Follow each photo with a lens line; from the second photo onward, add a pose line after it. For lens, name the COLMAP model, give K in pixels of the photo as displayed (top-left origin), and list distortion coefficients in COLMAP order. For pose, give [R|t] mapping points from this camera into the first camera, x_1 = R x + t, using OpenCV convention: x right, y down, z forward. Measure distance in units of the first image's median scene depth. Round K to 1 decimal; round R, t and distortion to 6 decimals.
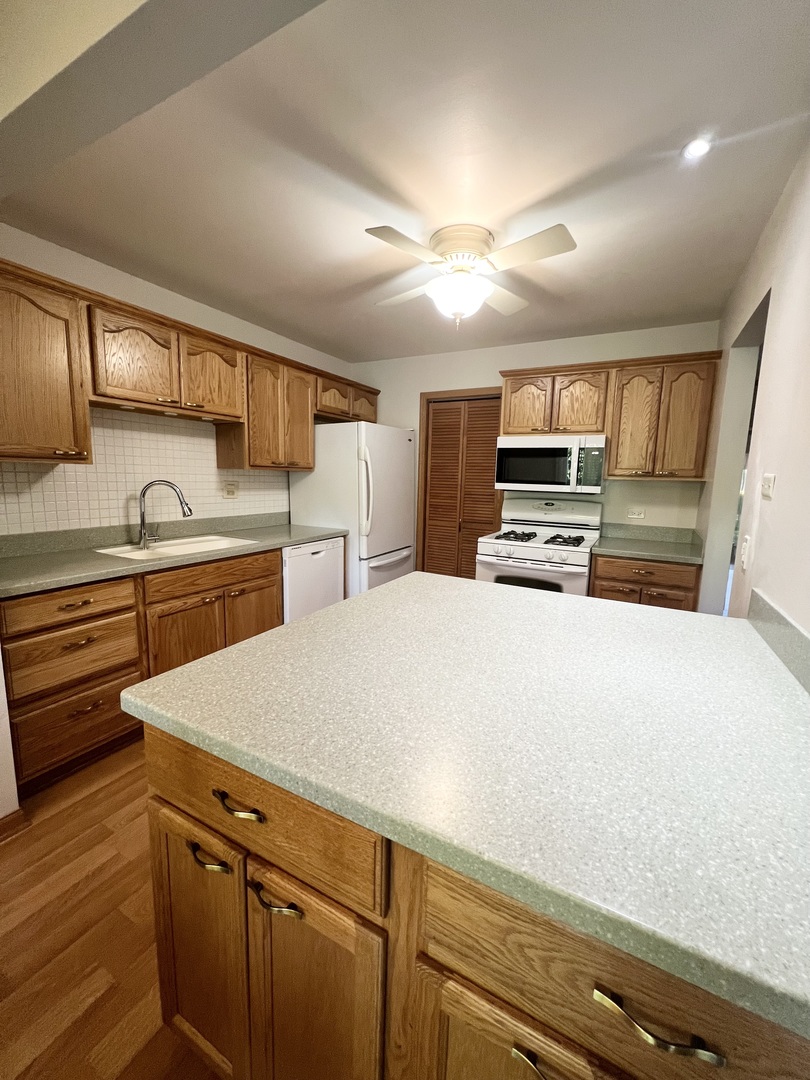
lens RADIAL K [[433.1, 0, 414.2], [0, 433.1, 530.7], [0, 0, 1]] dist [0.002601, 0.000326]
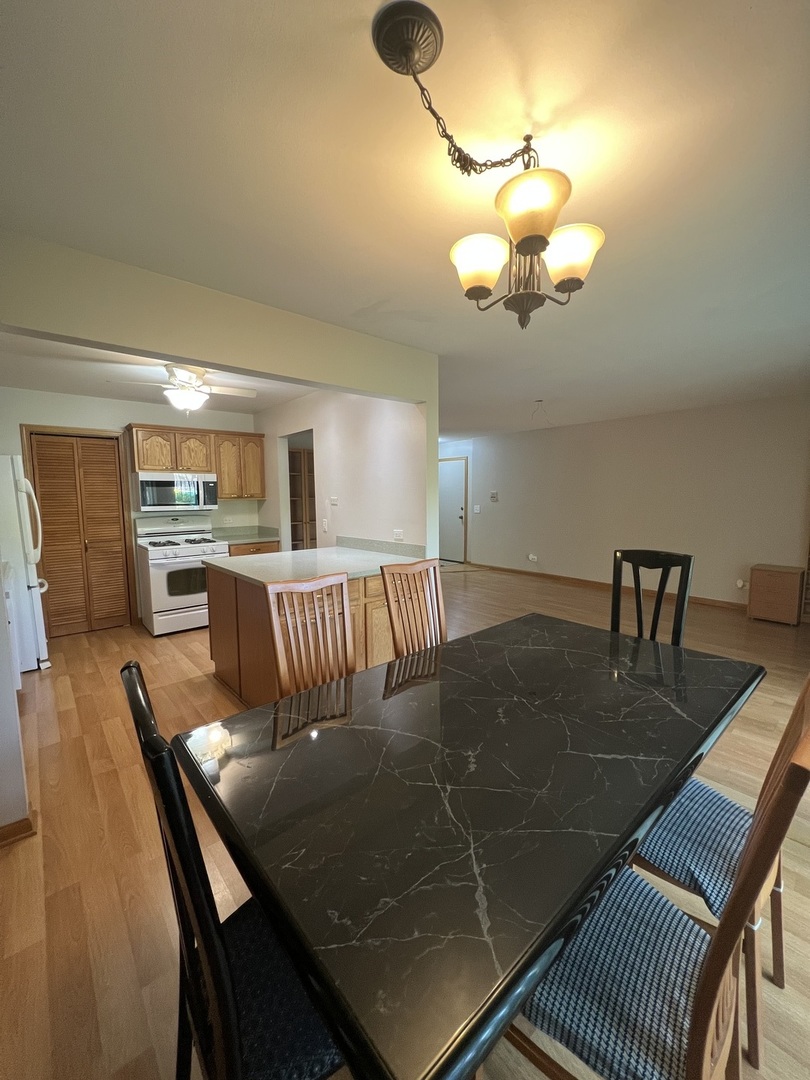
lens RADIAL K [[433.1, 0, 405.1], [0, 433.1, 540.6], [0, 0, 1]] dist [0.002601, 0.000326]
pose [[0.354198, -0.126353, 0.926595, -0.991888], [0.141793, 0.986631, 0.080338, -0.000417], [-0.924358, 0.102929, 0.367379, -0.285724]]
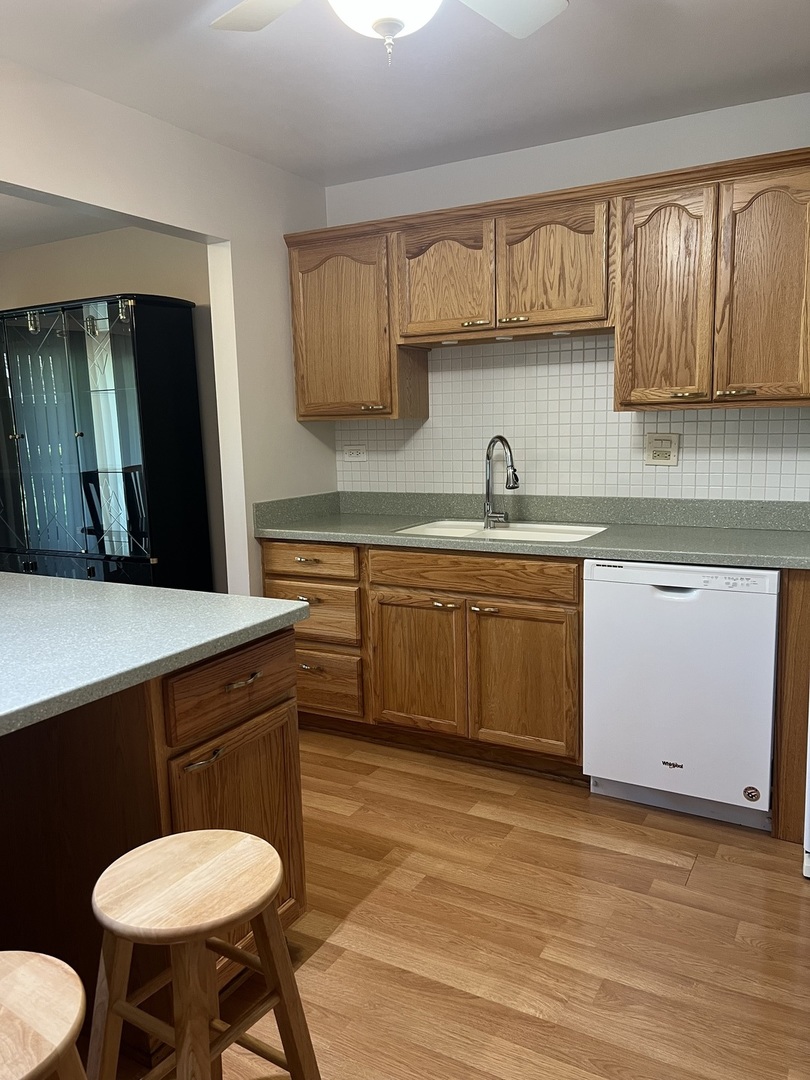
lens RADIAL K [[814.7, 0, 410.4], [0, 814.7, 545.9], [0, 0, 1]] dist [0.041716, -0.007711]
pose [[-0.030784, 0.120610, -0.992223, 0.757604], [-0.104188, 0.986898, 0.123195, -0.084392], [0.994081, 0.107170, -0.017815, 0.881099]]
